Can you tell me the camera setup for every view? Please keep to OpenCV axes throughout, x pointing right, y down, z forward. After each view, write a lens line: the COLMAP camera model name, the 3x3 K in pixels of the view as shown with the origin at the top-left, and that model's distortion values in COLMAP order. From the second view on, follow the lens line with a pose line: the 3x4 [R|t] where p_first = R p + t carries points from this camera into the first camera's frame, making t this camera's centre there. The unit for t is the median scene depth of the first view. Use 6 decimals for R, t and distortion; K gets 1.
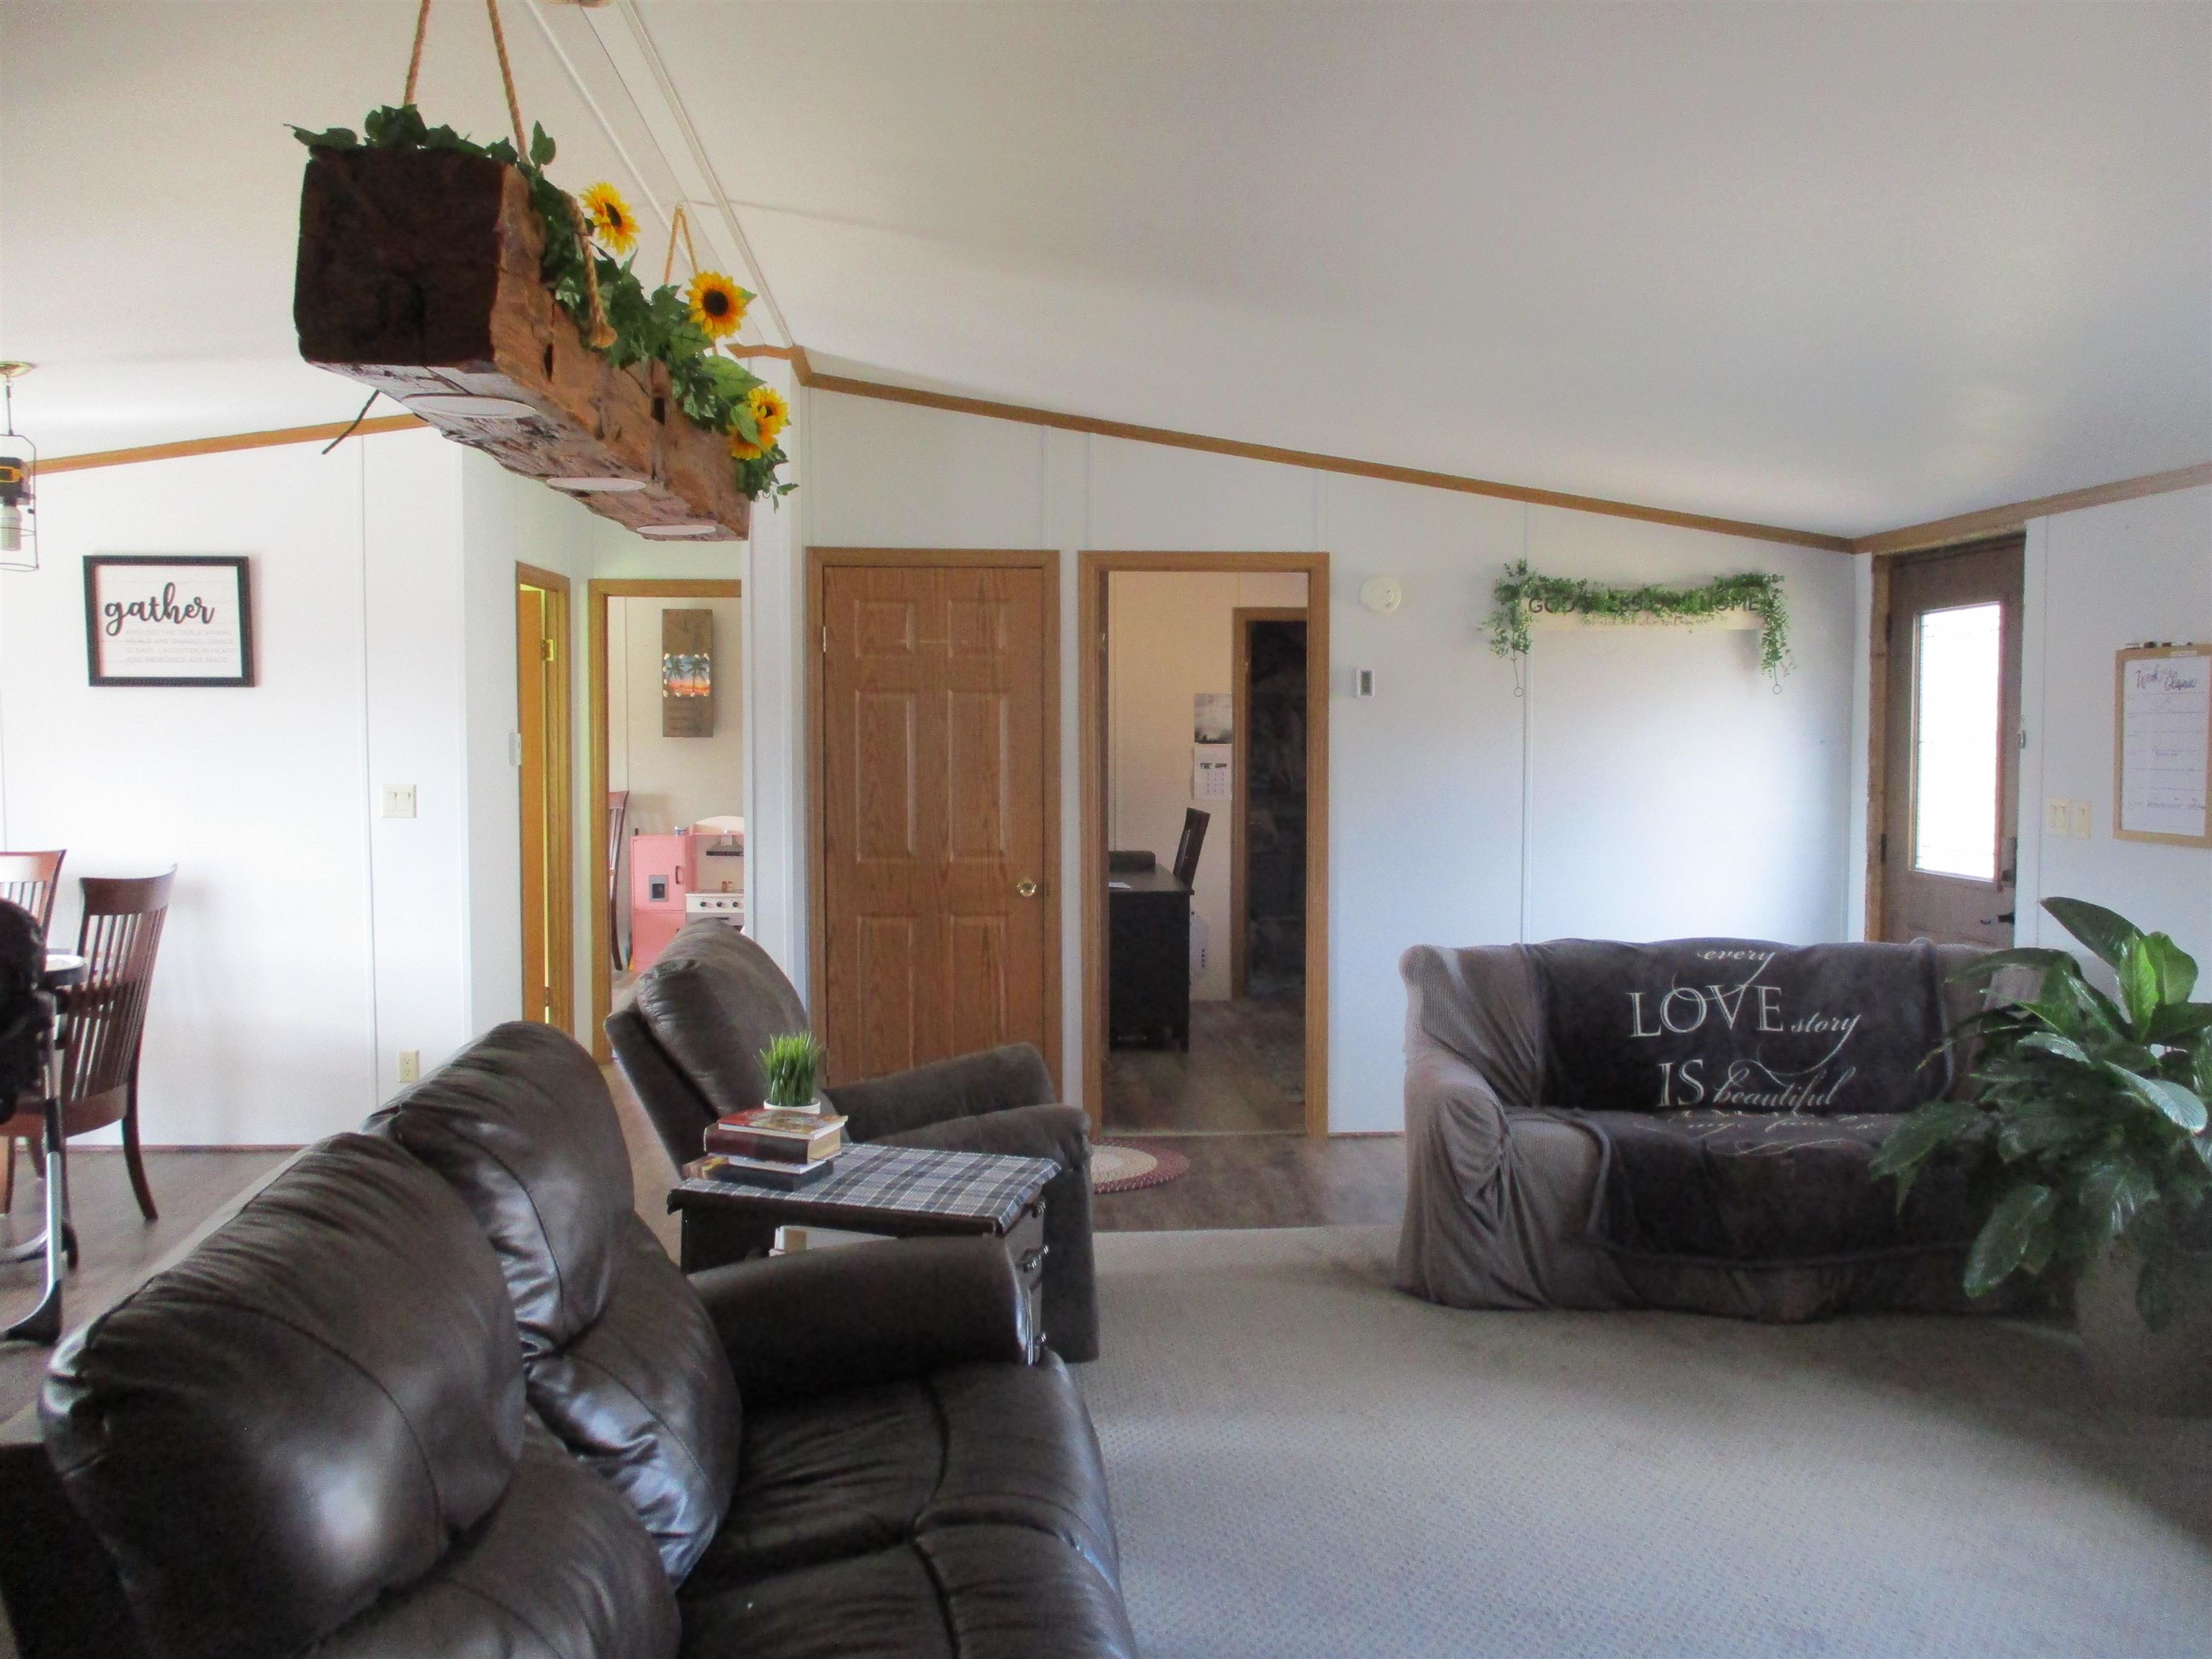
lens RADIAL K [[1812.4, 0, 1106.0], [0, 1812.4, 829.5], [0, 0, 1]] dist [-0.003149, -0.003163]
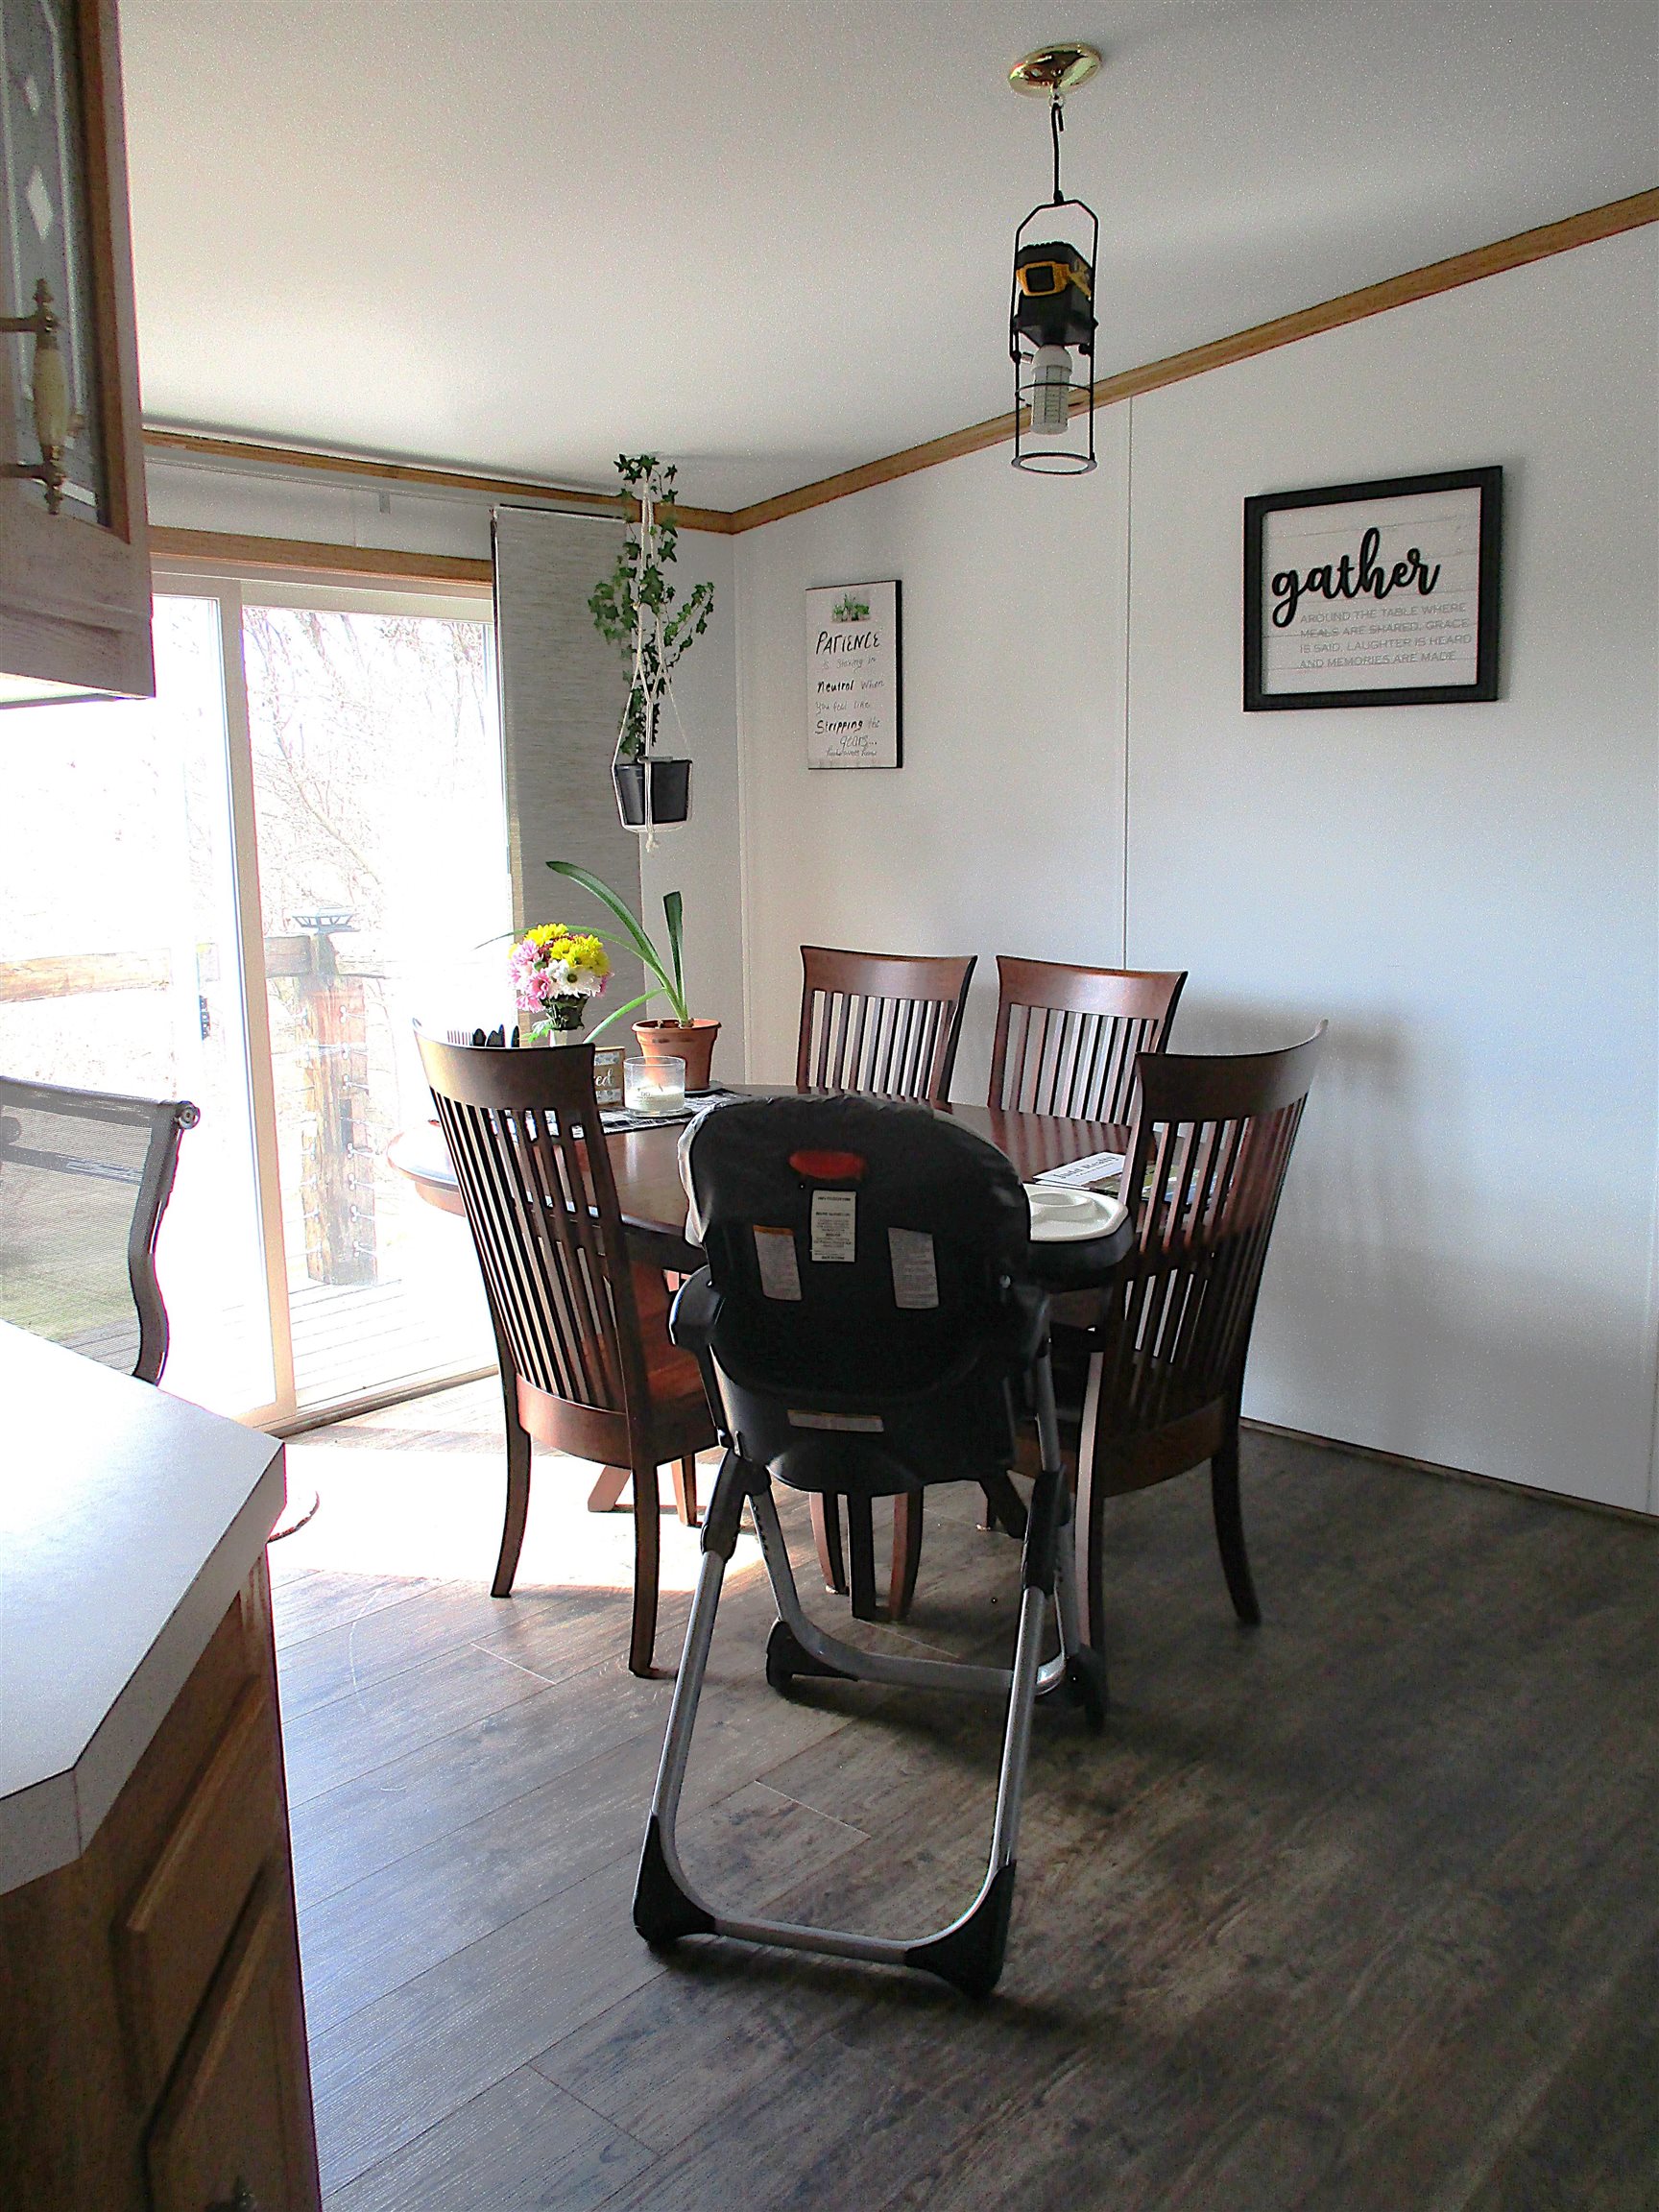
lens RADIAL K [[1812.4, 0, 829.5], [0, 1812.4, 1106.0], [0, 0, 1]] dist [-0.003149, -0.003163]
pose [[0.688725, 0.103688, -0.717570, -0.191048], [-0.026177, 0.992632, 0.118309, -0.013569], [0.724550, -0.062699, 0.686365, 0.445699]]
